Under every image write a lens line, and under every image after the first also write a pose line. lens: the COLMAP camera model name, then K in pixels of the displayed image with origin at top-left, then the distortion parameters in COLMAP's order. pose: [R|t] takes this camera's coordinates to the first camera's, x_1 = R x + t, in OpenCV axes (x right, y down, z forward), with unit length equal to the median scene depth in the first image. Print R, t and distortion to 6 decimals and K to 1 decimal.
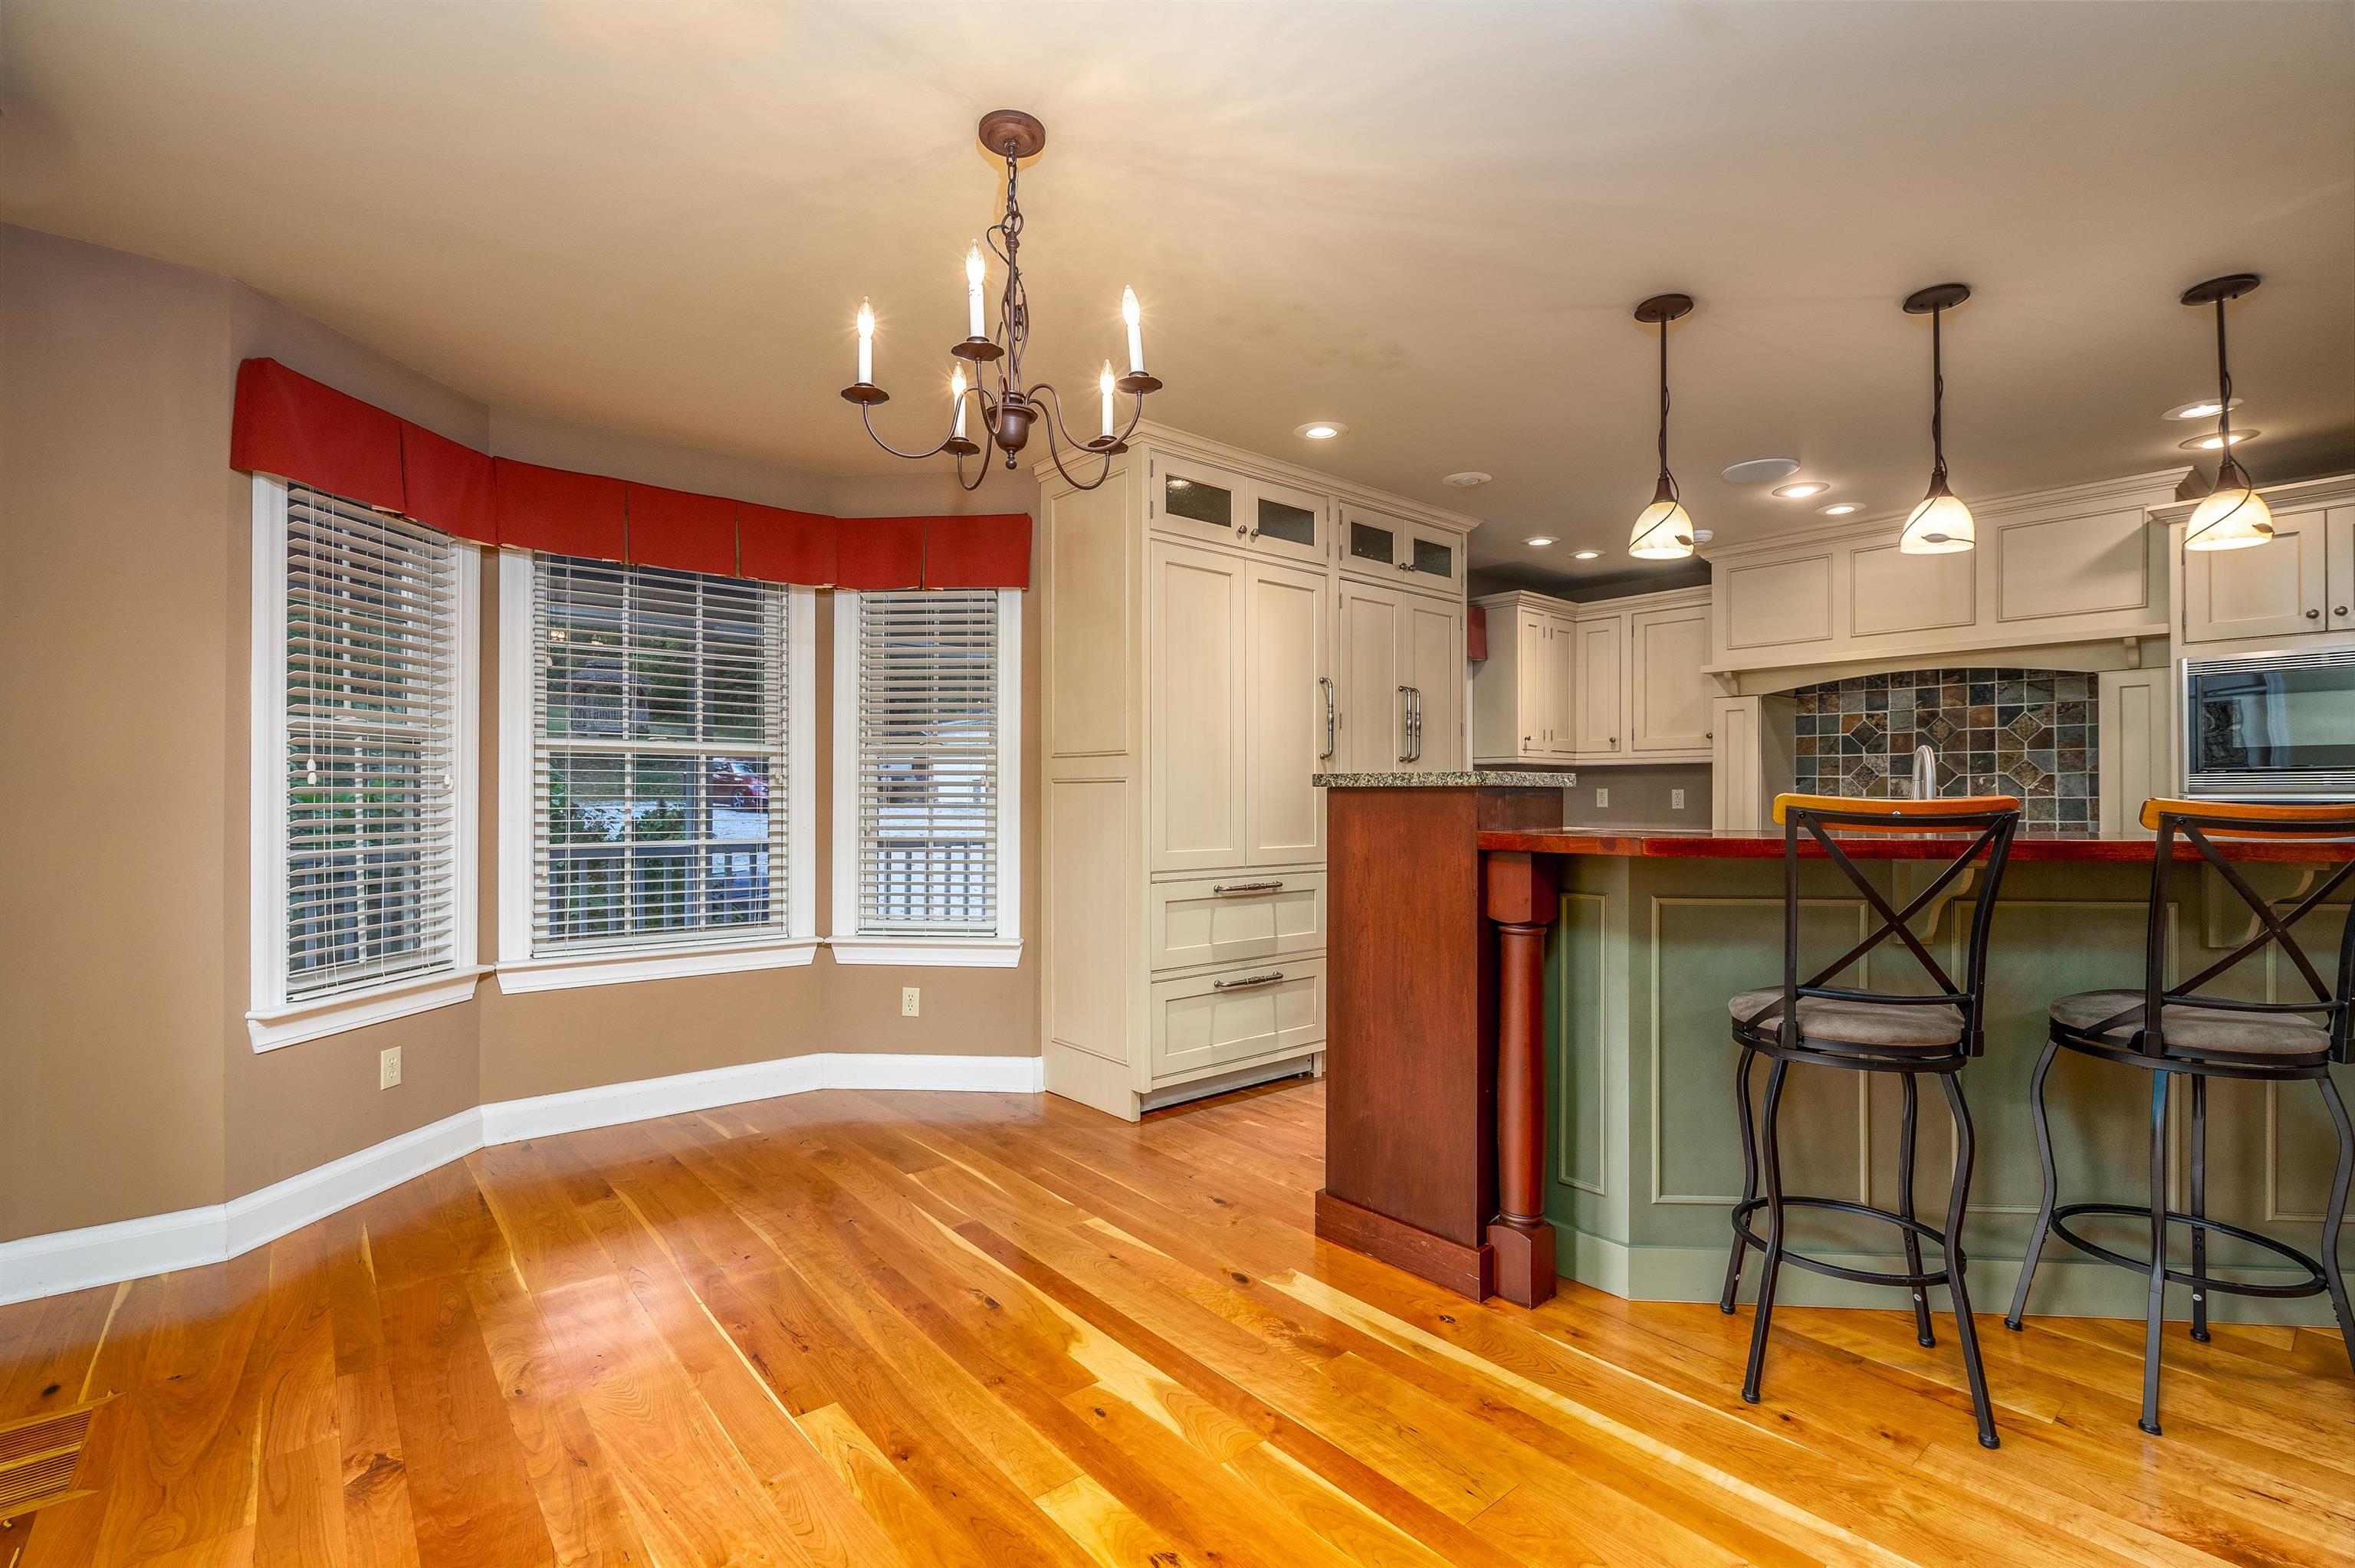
lens RADIAL K [[1053.0, 0, 1177.5], [0, 1053.0, 784.0], [0, 0, 1]] dist [-0.011548, 0.007185]
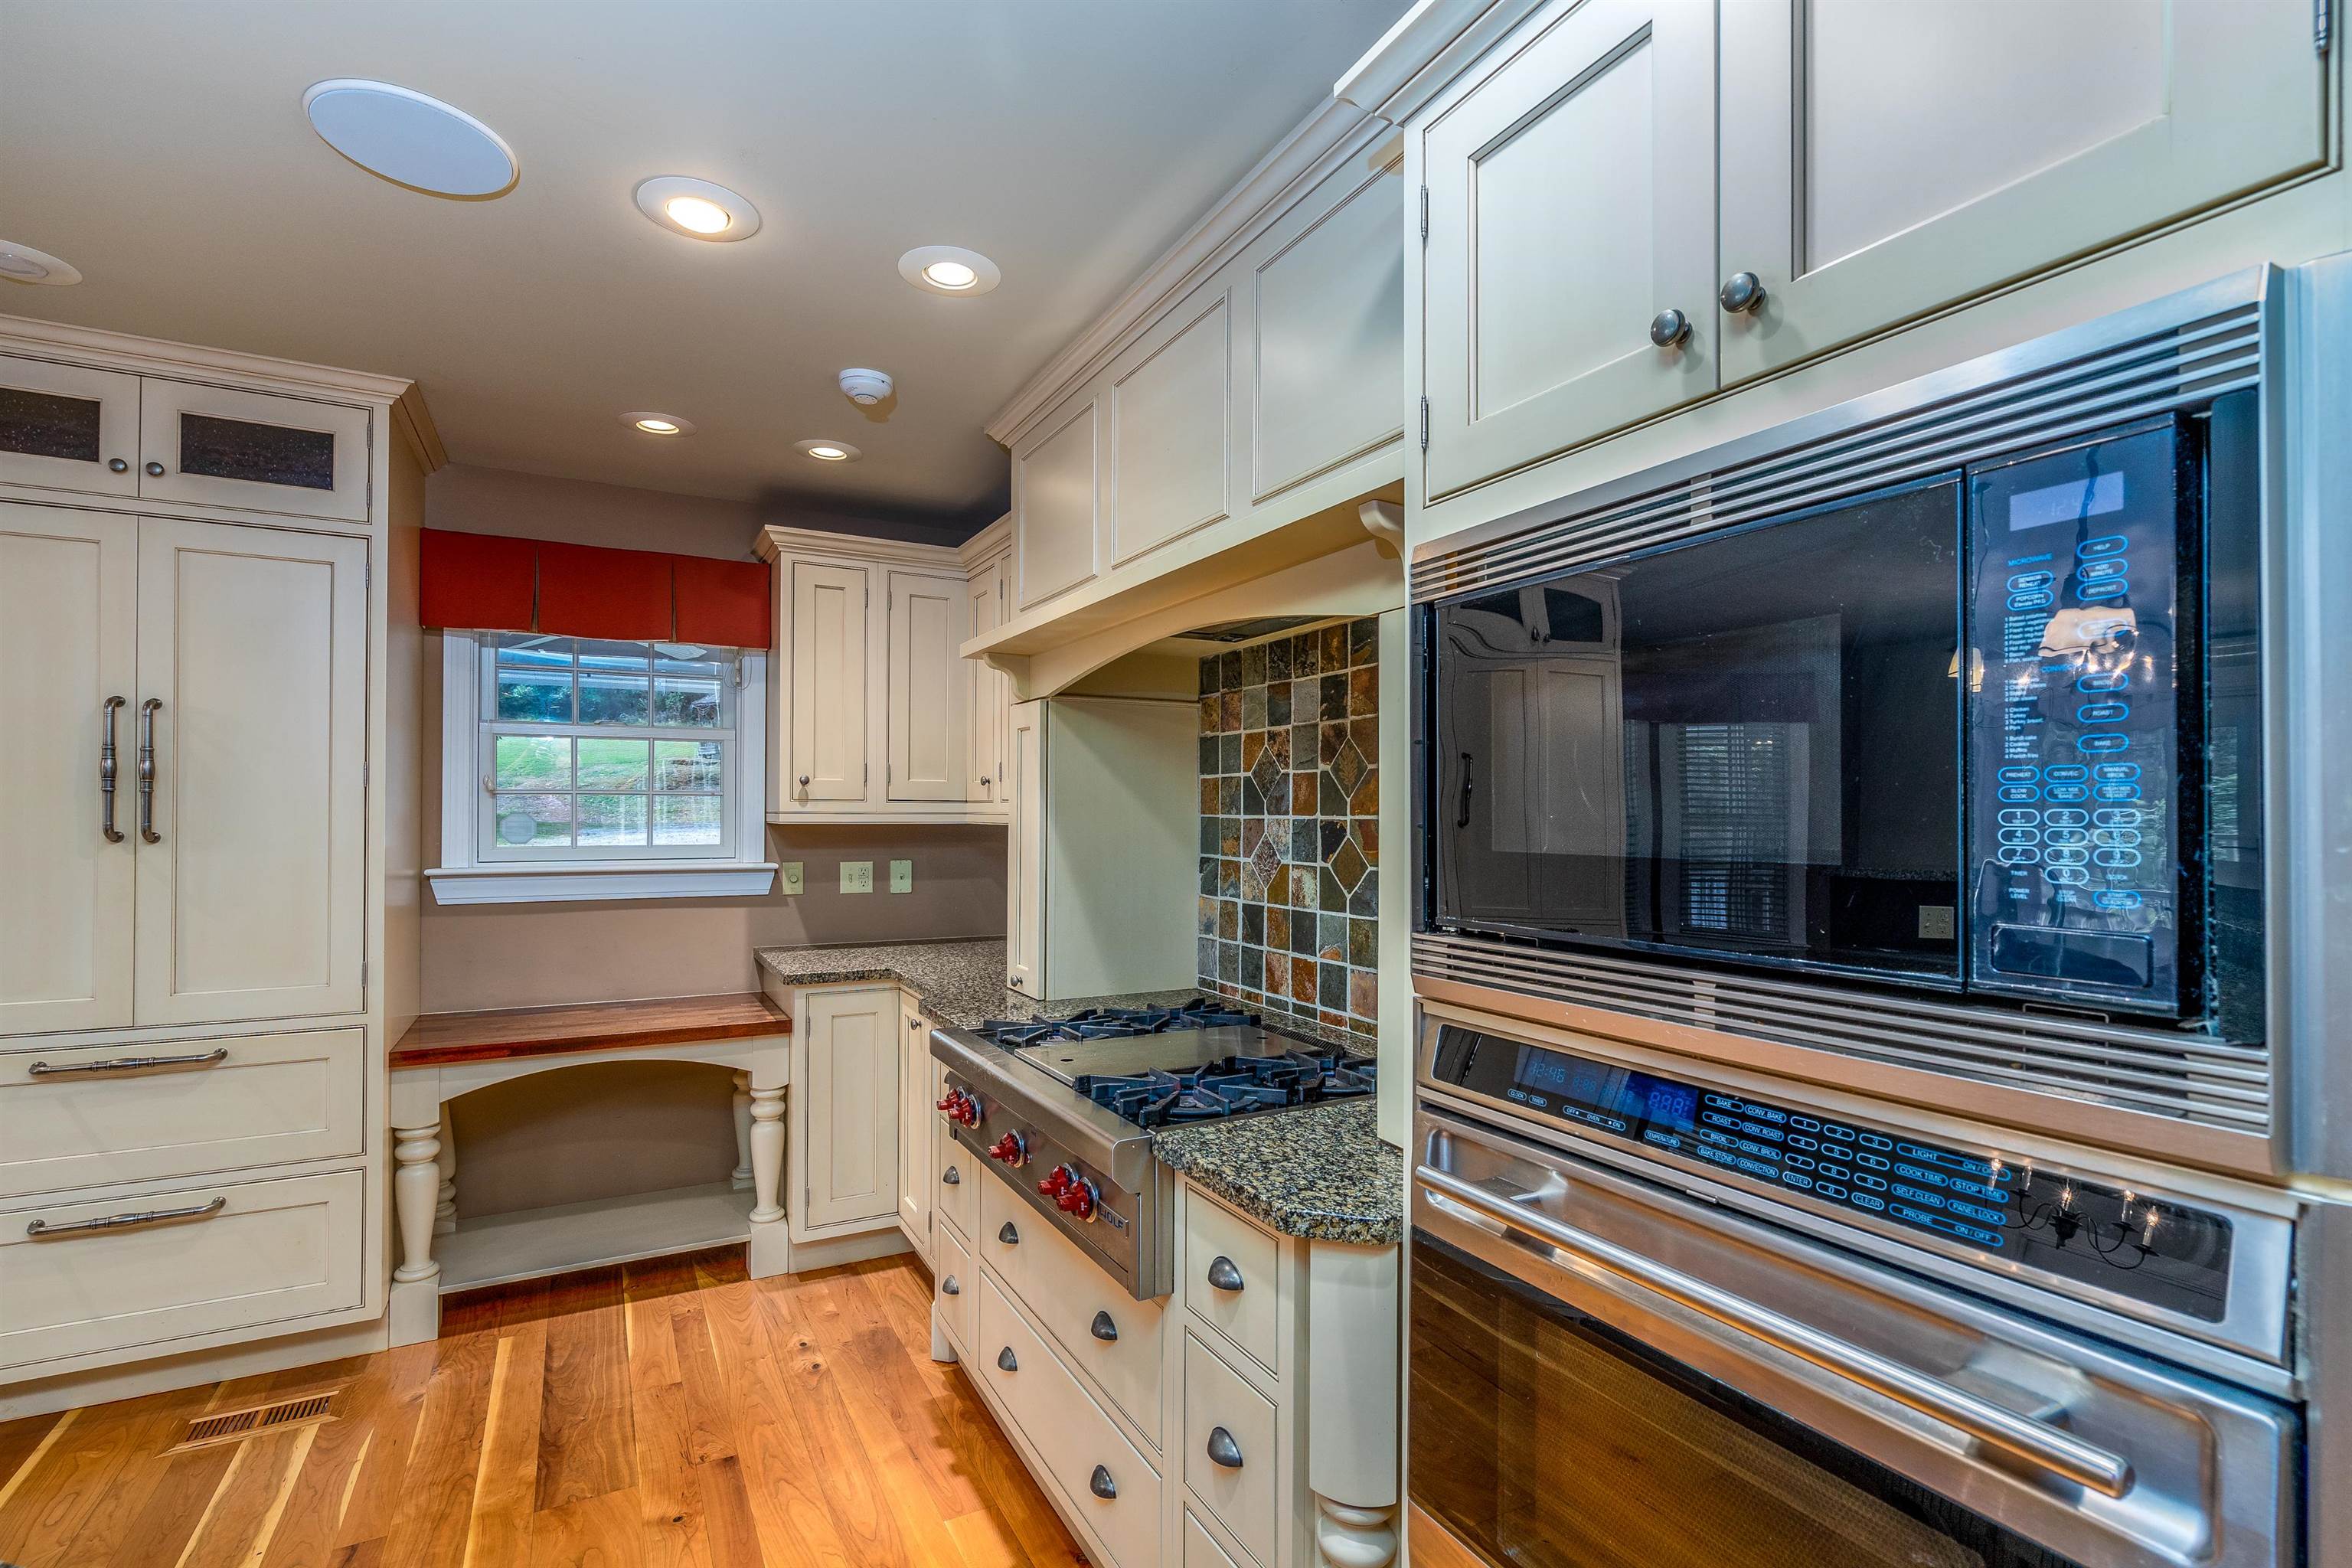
lens RADIAL K [[1069.0, 0, 1161.4], [0, 1069.0, 799.9], [0, 0, 1]] dist [-0.000753, 0.000390]
pose [[0.978662, -0.000400, -0.205476, 0.824487], [0.000313, 1.000000, -0.000456, -0.041173], [0.205476, 0.000382, 0.978662, 0.588679]]
